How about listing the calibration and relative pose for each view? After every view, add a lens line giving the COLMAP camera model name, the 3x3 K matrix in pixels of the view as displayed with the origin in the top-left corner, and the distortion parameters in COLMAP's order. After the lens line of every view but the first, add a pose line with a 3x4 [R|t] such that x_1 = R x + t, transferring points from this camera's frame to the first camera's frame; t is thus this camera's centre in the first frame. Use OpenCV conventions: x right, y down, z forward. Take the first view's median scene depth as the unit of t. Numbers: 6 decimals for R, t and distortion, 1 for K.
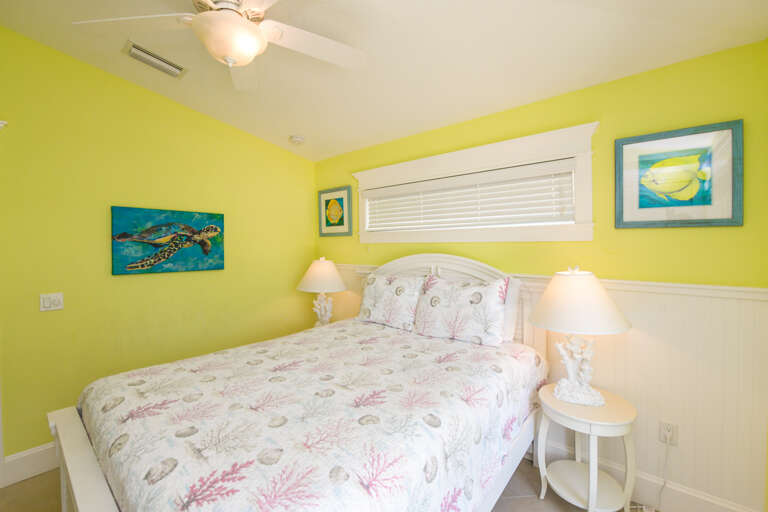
lens RADIAL K [[318.8, 0, 383.7], [0, 318.8, 247.5], [0, 0, 1]] dist [-0.017027, -0.000437]
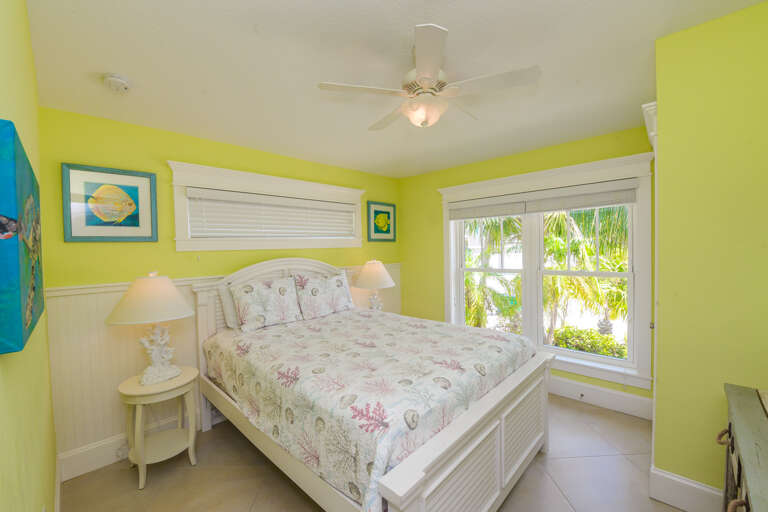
lens RADIAL K [[310.9, 0, 384.0], [0, 310.9, 256.0], [0, 0, 1]] dist [-0.019485, -0.000115]
pose [[0.064659, -0.013953, 0.997810, -0.915633], [0.042127, 0.999049, 0.011241, 0.012776], [-0.997018, 0.041308, 0.065185, 0.502222]]
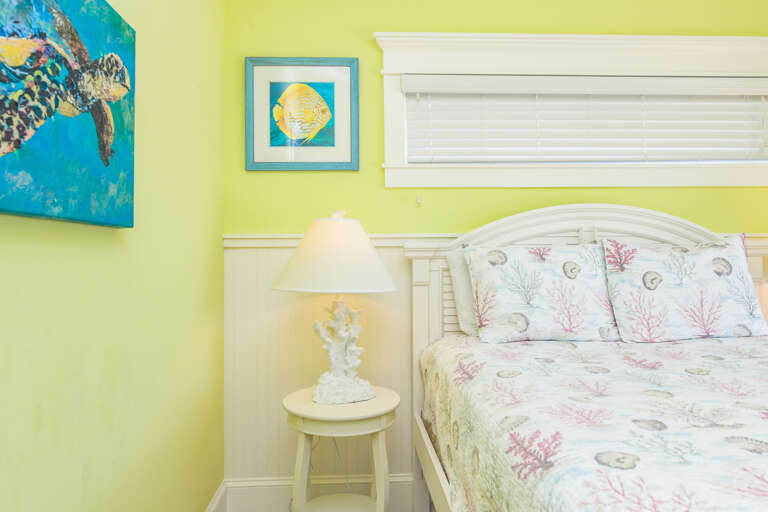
lens RADIAL K [[520.8, 0, 378.5], [0, 520.8, 238.3], [0, 0, 1]] dist [0.005783, -0.002455]
pose [[0.727816, 0.020735, 0.685459, -0.677433], [0.011718, 0.999021, -0.042663, 0.104289], [-0.685672, 0.039083, 0.726860, 0.532671]]
